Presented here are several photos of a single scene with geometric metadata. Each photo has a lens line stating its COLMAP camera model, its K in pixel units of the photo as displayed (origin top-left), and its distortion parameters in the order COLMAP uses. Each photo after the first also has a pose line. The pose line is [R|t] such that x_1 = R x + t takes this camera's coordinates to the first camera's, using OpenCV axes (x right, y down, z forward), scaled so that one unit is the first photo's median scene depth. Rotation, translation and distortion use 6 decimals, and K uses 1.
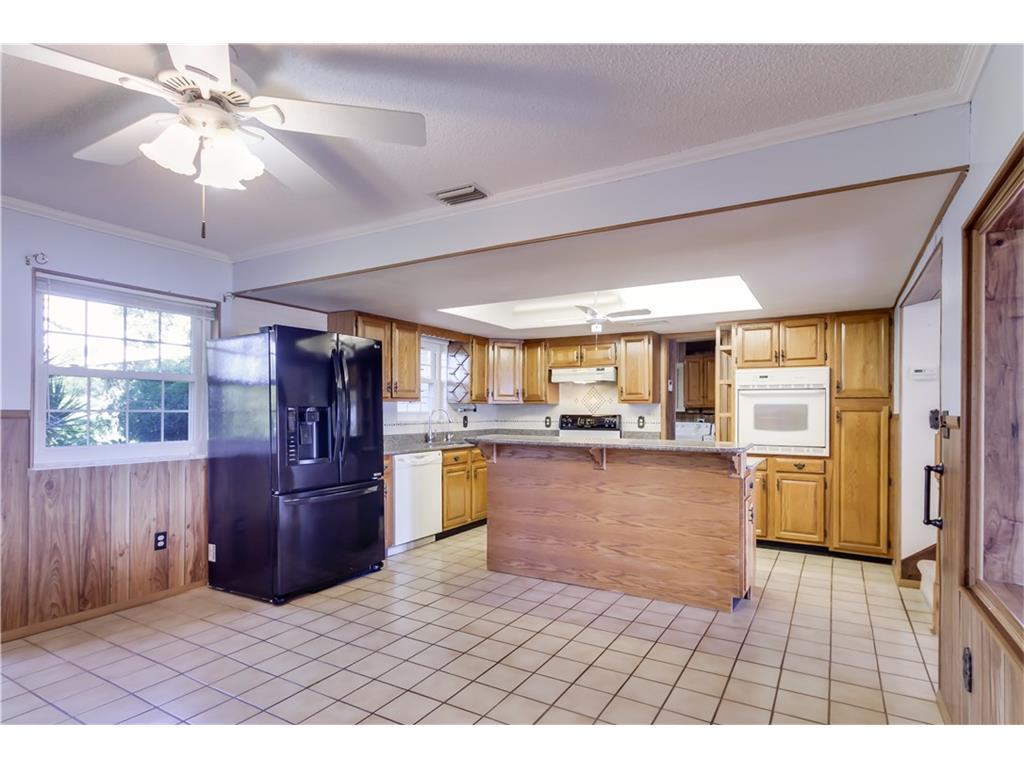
lens RADIAL K [[533.0, 0, 546.0], [0, 533.0, 411.2], [0, 0, 1]] dist [0.012239, 0.000749]
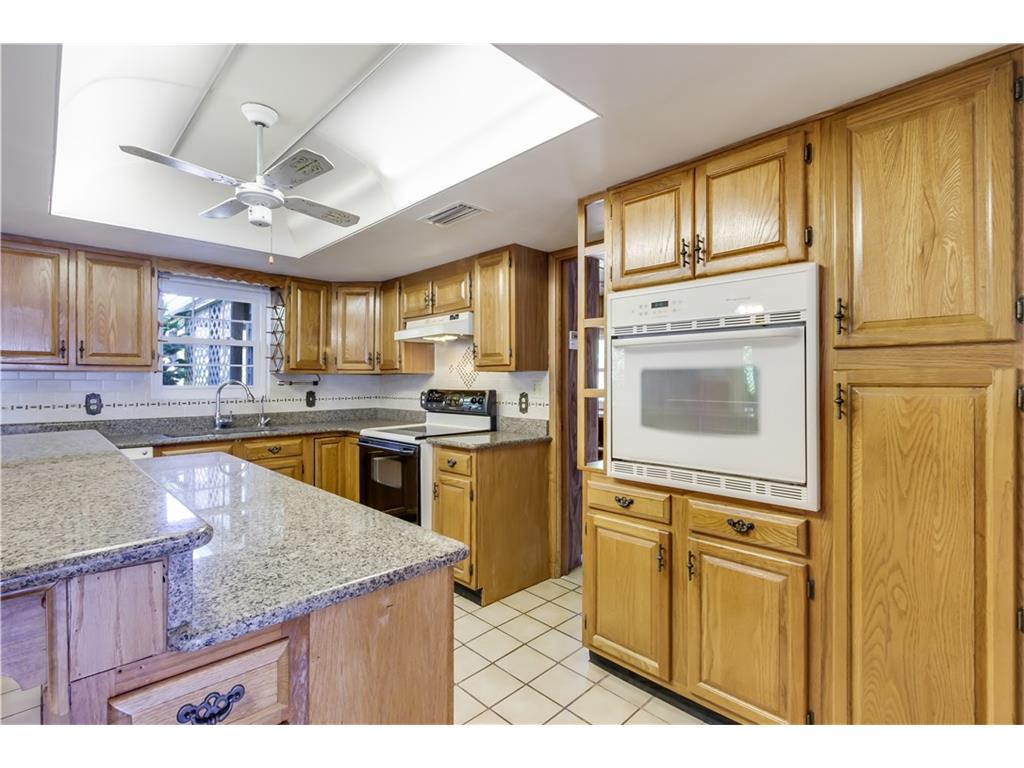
lens RADIAL K [[478.7, 0, 514.3], [0, 478.7, 379.2], [0, 0, 1]] dist [-0.002522, 0.000657]
pose [[0.958924, -0.004490, -0.283629, 0.428713], [0.002286, 0.999965, -0.008103, -0.002144], [0.283655, 0.007121, 0.958900, 0.638856]]
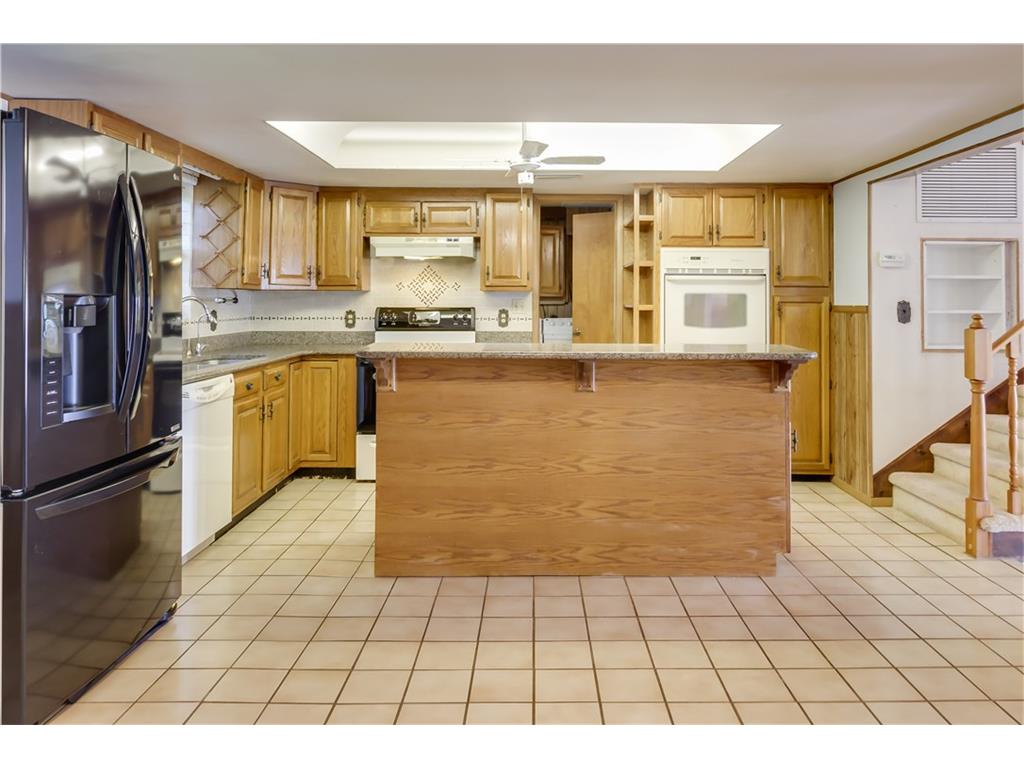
lens RADIAL K [[720.8, 0, 538.2], [0, 720.8, 281.4], [0, 0, 1]] dist [0.008855, 0.005445]
pose [[0.869894, 0.013901, 0.493043, -0.328540], [-0.000420, 0.999623, -0.027443, -0.001779], [-0.493238, 0.023665, 0.869572, 0.211996]]
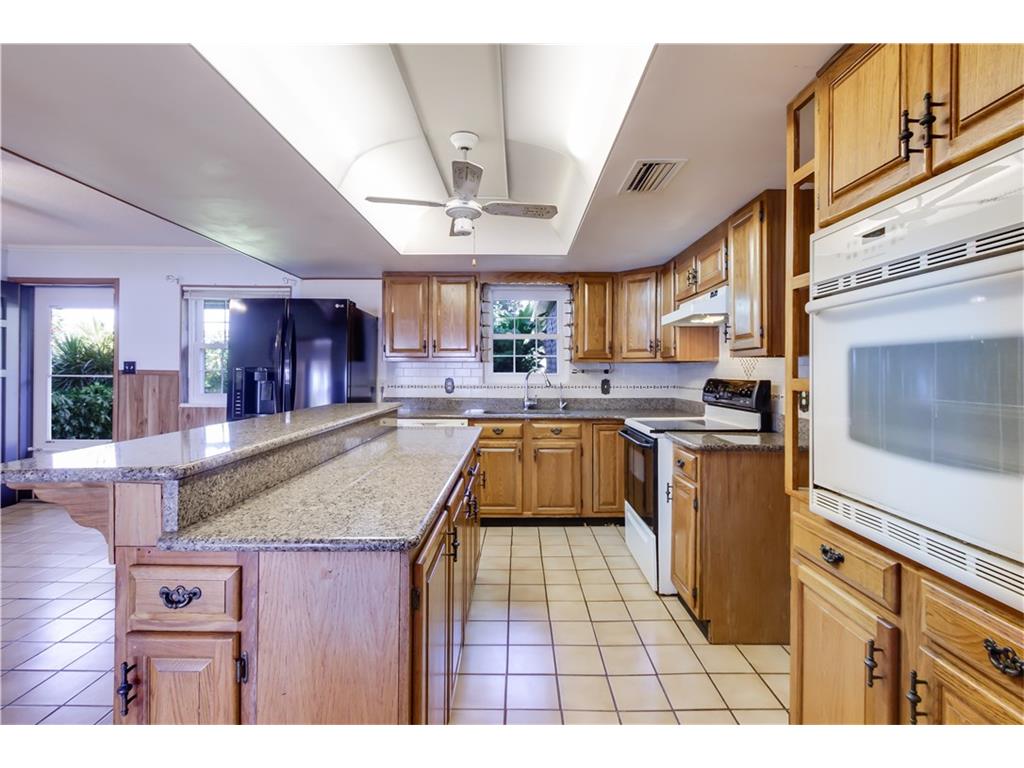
lens RADIAL K [[478.7, 0, 517.8], [0, 478.7, 369.6], [0, 0, 1]] dist [-0.002522, 0.000657]
pose [[0.482236, -0.004260, -0.876031, 0.555073], [-0.004478, 0.999963, -0.007328, 0.001177], [0.876030, 0.007457, 0.482199, 0.790197]]
